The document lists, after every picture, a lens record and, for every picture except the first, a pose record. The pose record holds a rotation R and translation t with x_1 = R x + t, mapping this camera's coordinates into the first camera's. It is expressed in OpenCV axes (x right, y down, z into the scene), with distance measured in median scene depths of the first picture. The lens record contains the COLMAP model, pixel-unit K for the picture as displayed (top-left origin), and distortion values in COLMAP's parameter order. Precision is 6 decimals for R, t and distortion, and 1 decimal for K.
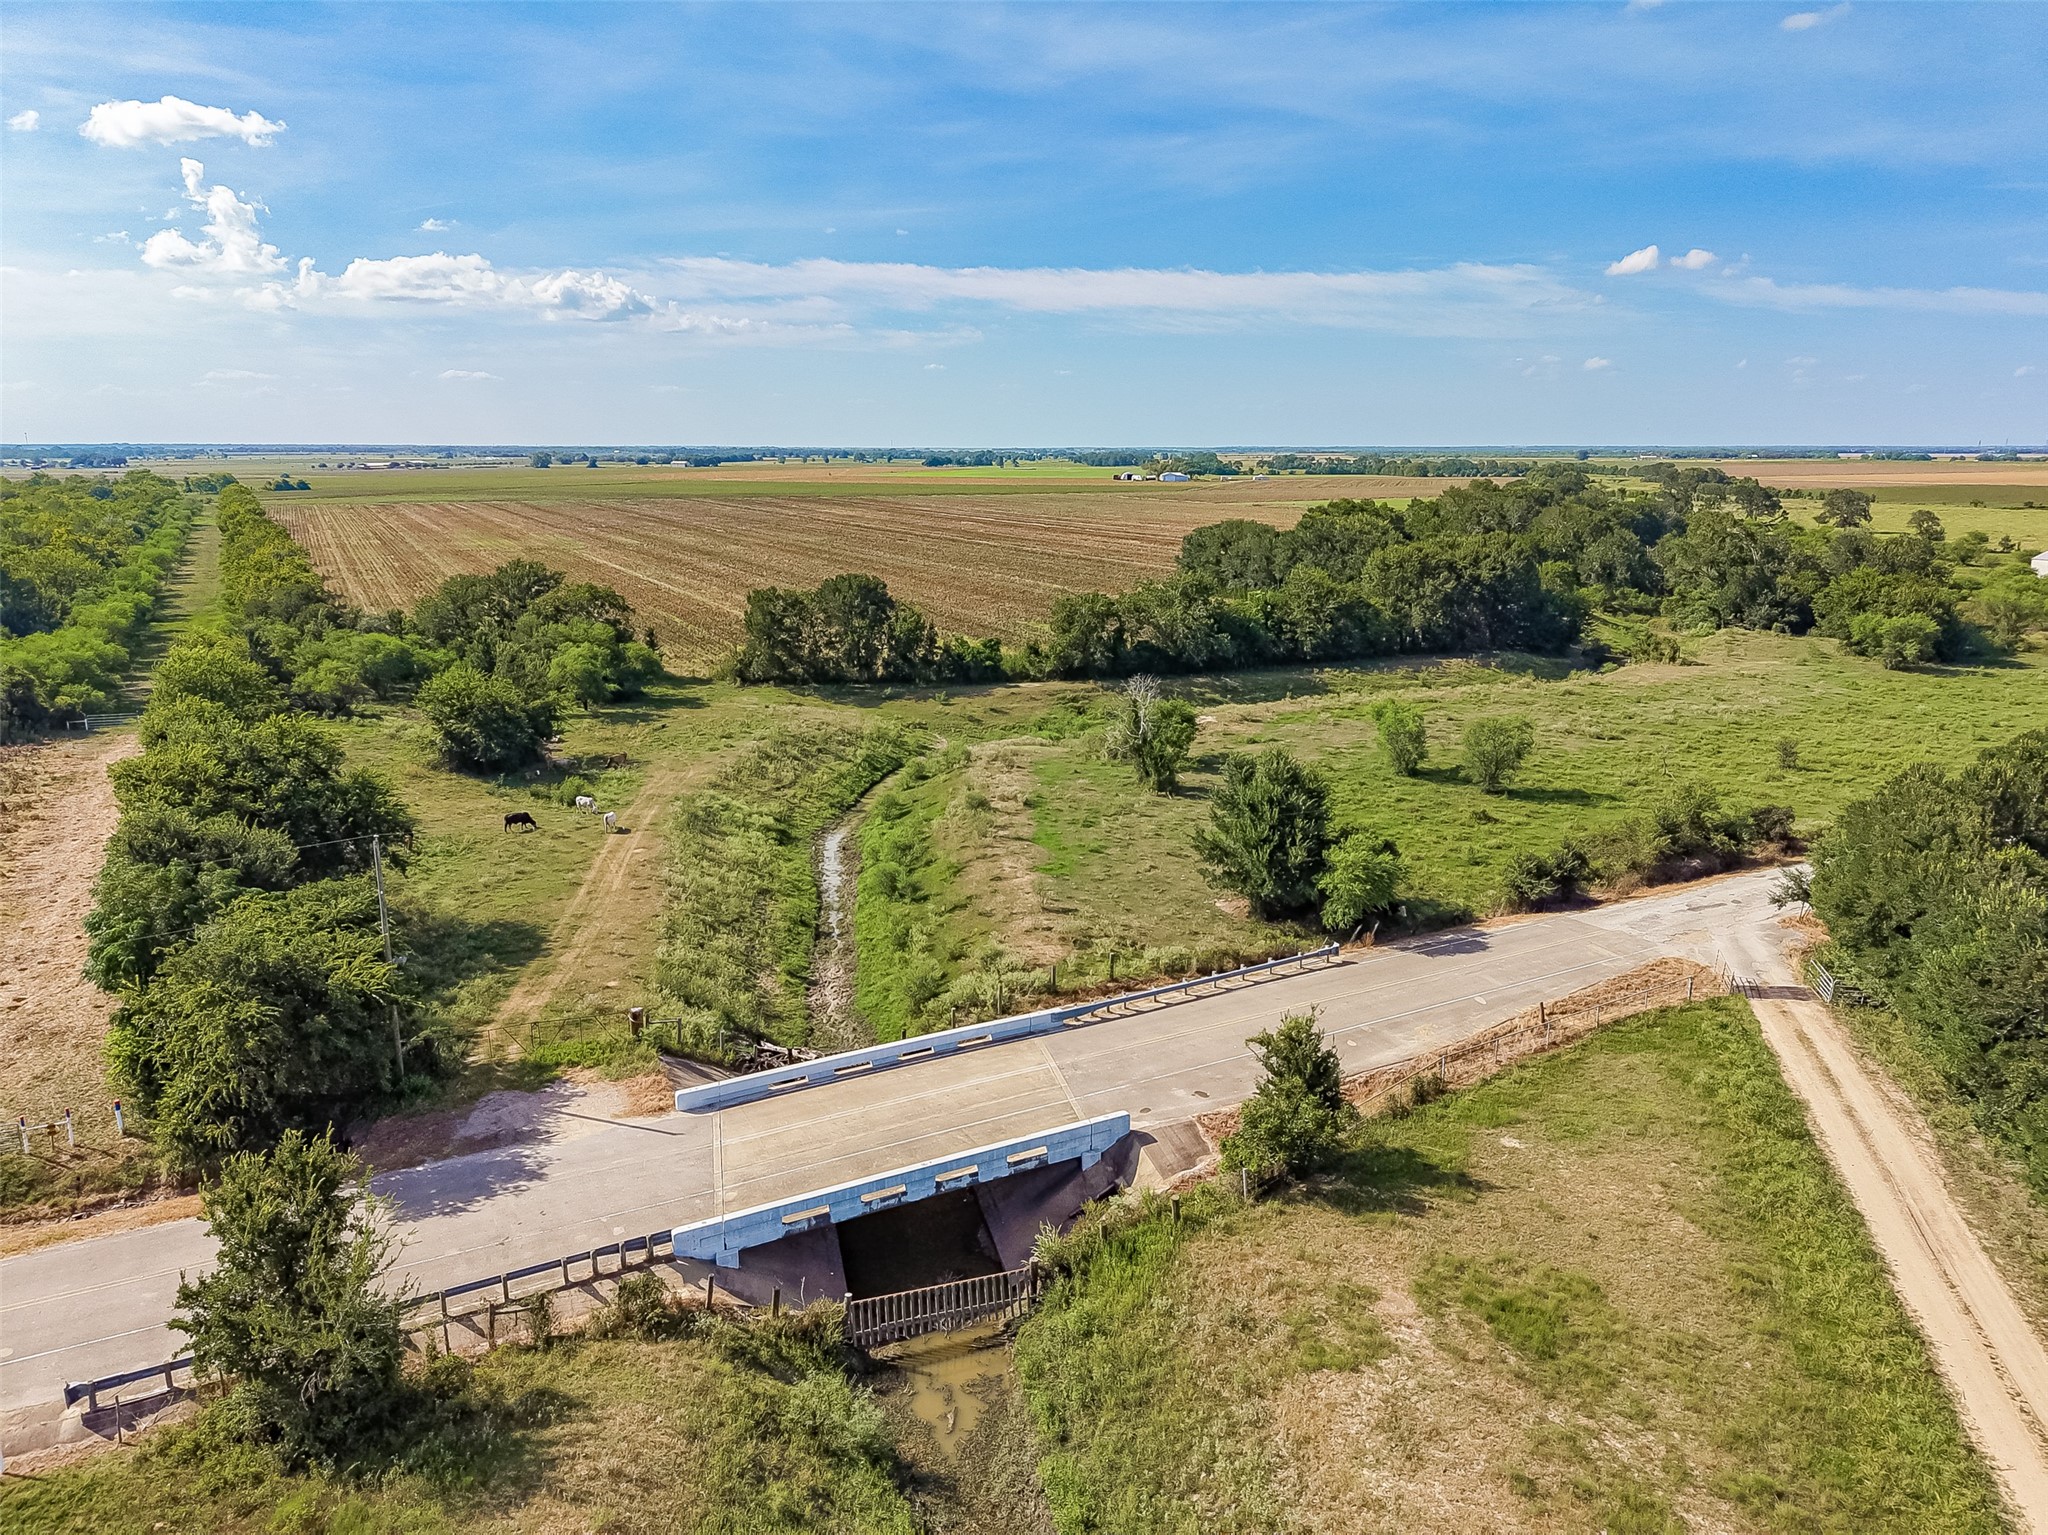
lens RADIAL K [[1373.3, 0, 1023.8], [0, 1373.3, 787.3], [0, 0, 1]] dist [0.029556, -0.022339]
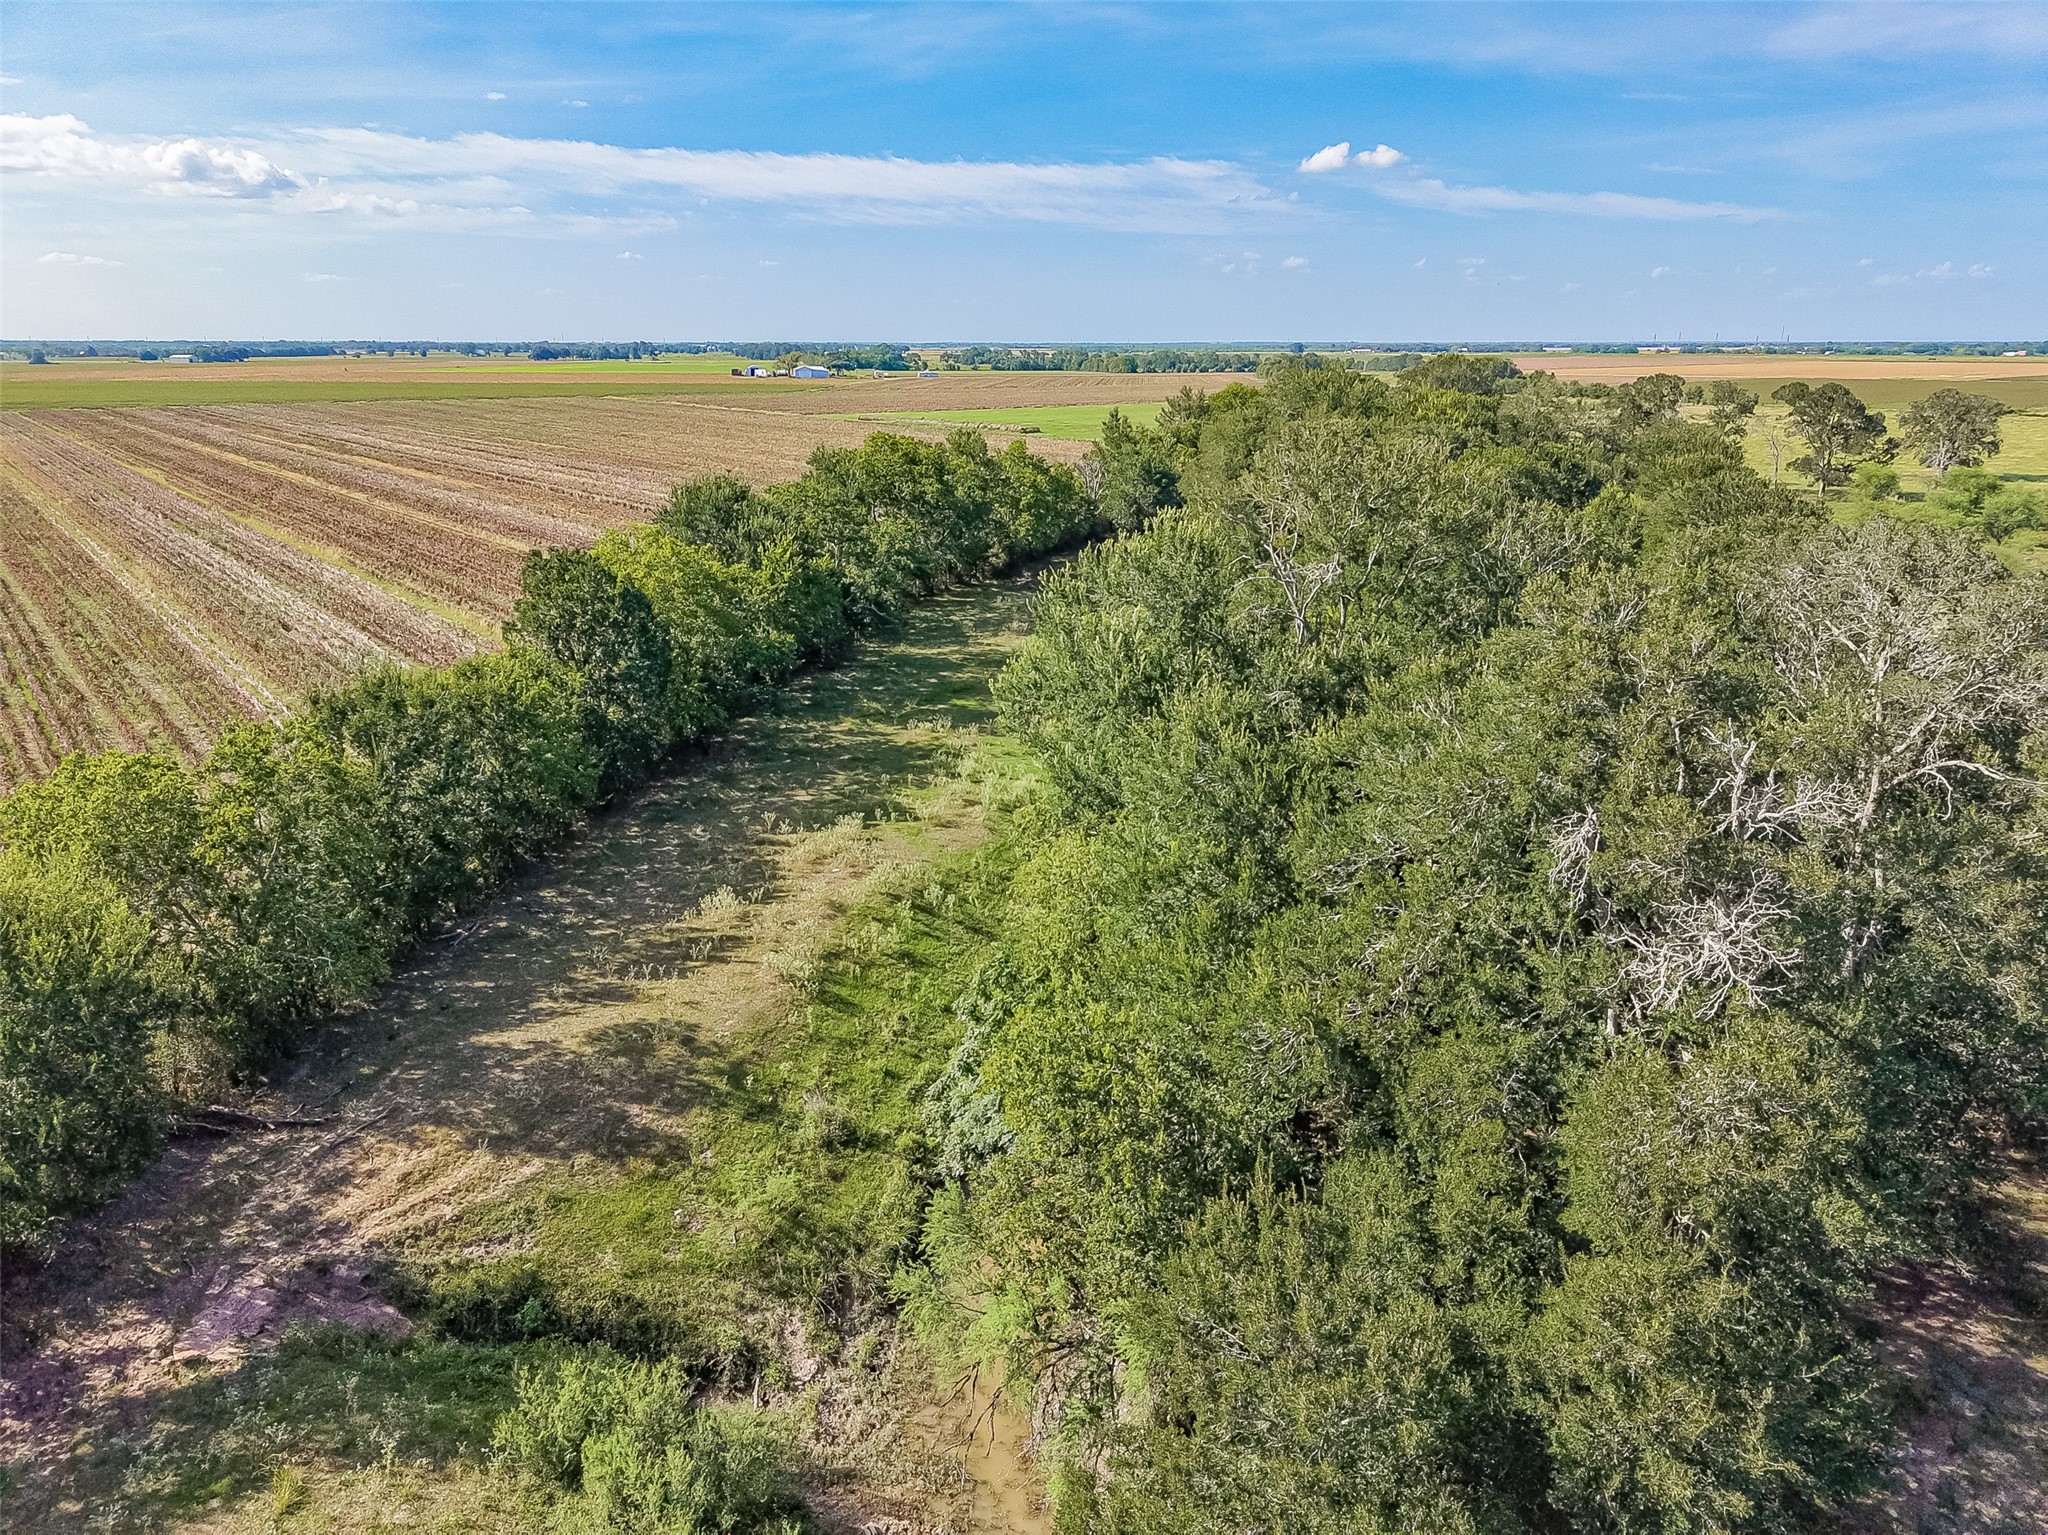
lens RADIAL K [[1373.3, 0, 1015.9], [0, 1373.3, 774.3], [0, 0, 1]] dist [0.029556, -0.022339]
pose [[0.981012, -0.058647, 0.184868, 0.037604], [0.047337, 0.996761, 0.065014, -0.028494], [-0.188082, -0.055029, 0.980611, 0.128826]]
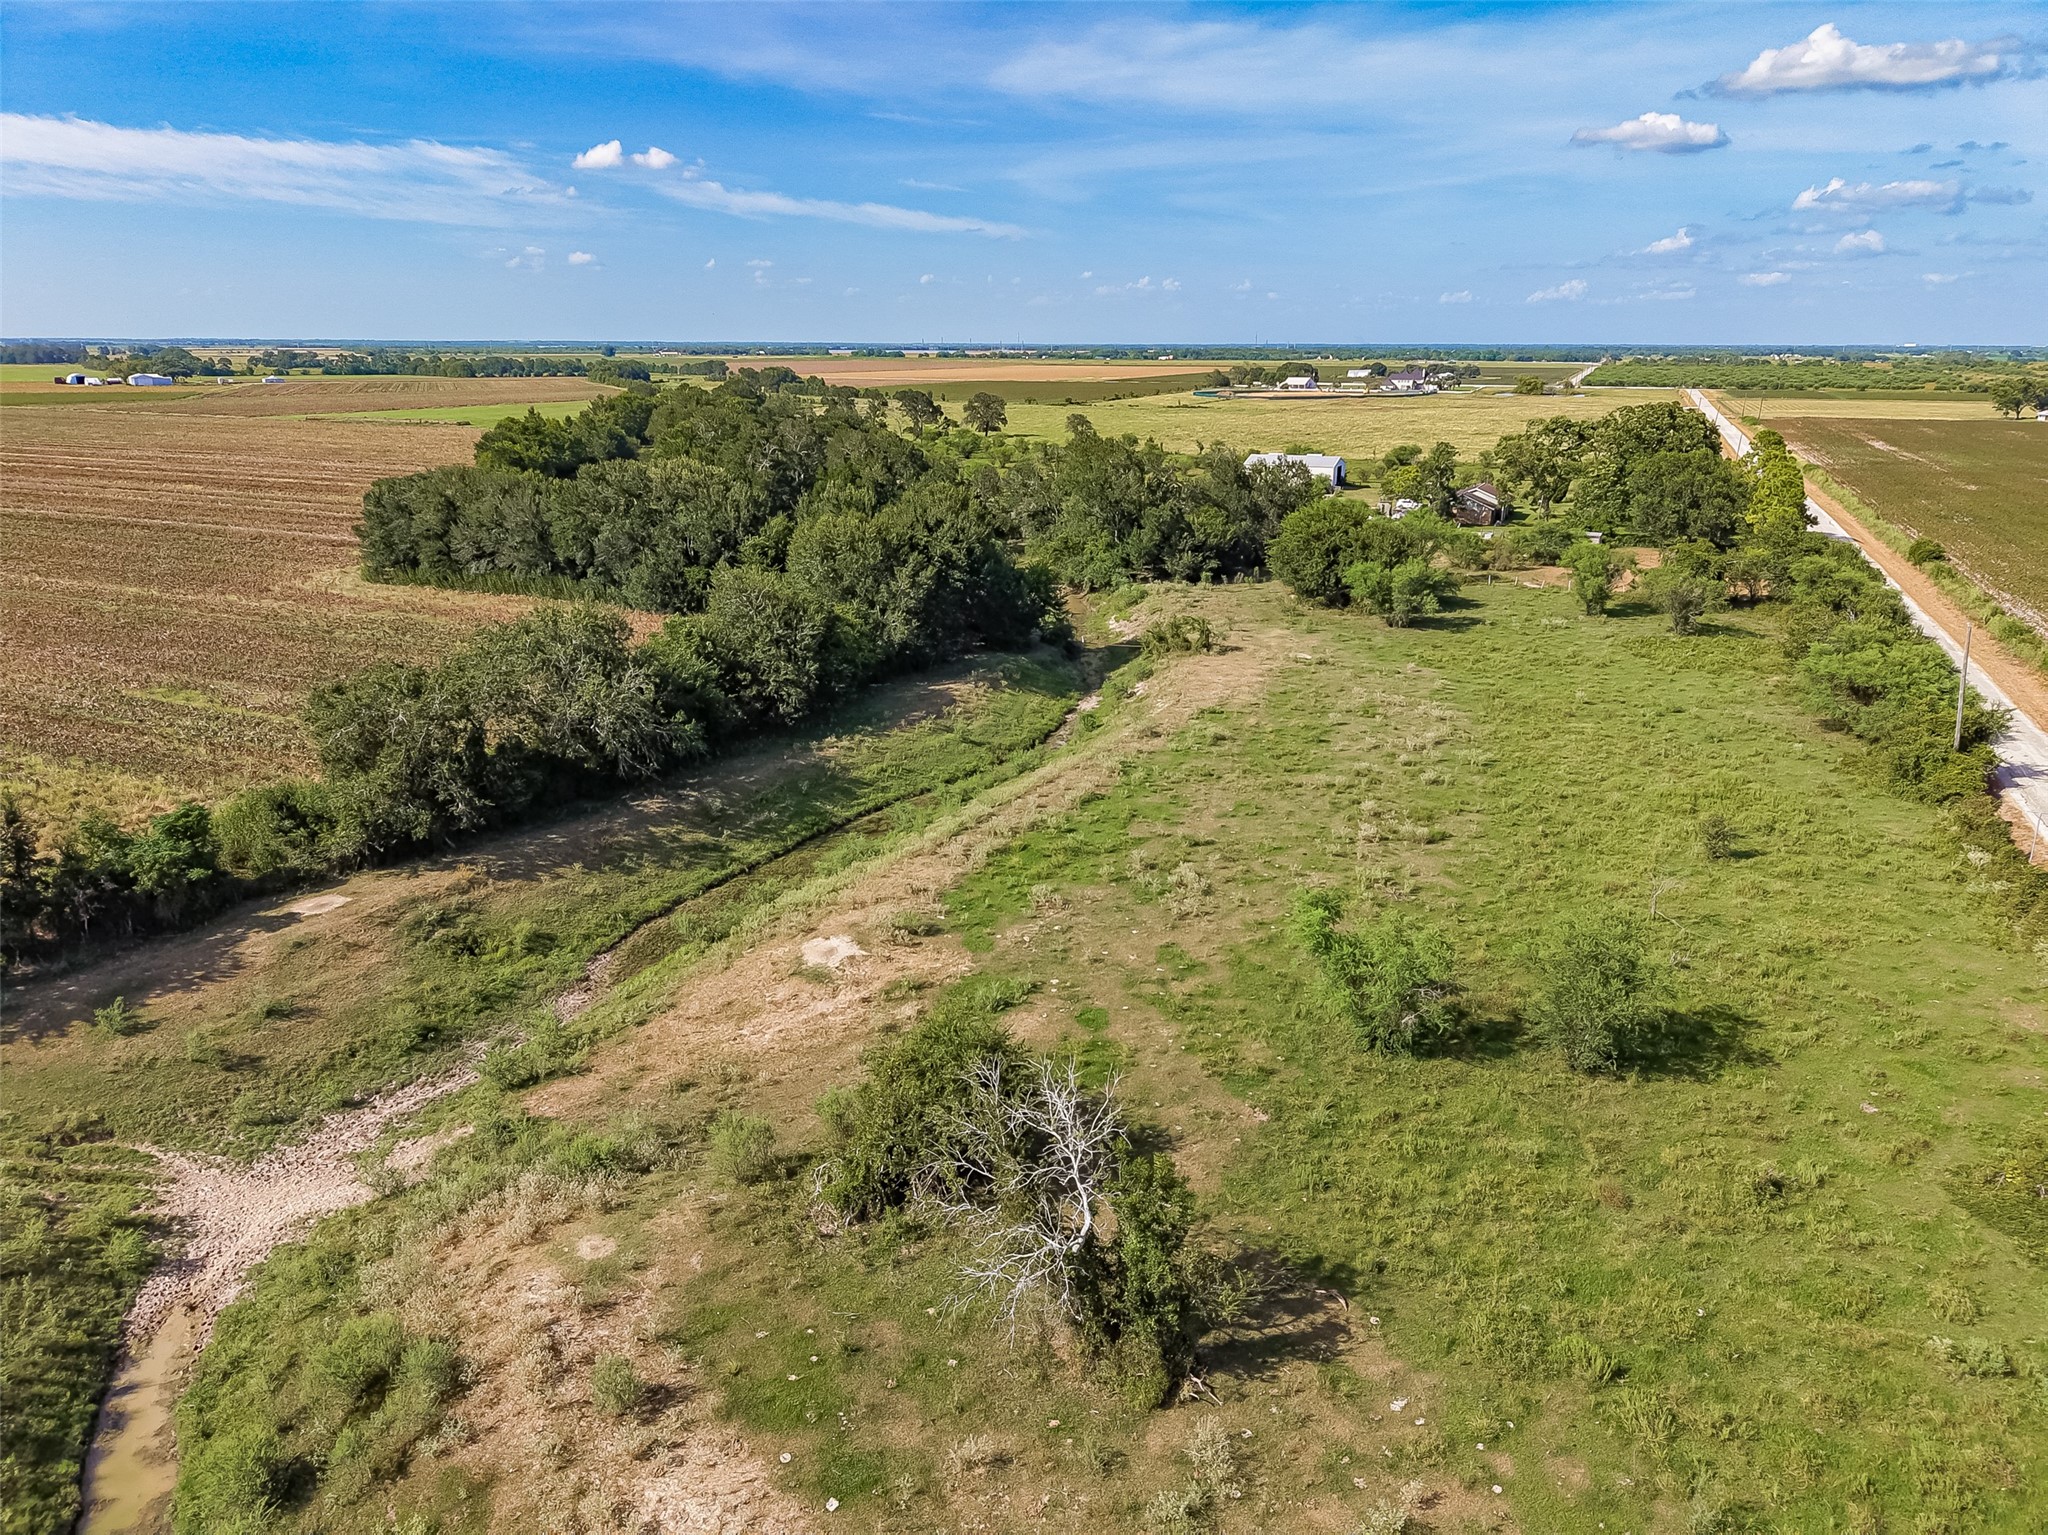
lens RADIAL K [[1373.3, 0, 1027.0], [0, 1373.3, 773.8], [0, 0, 1]] dist [0.029556, -0.022339]
pose [[0.780544, -0.186243, 0.596712, -0.006475], [0.149065, 0.982502, 0.111666, -0.011221], [-0.607067, 0.001788, 0.794648, 0.042082]]
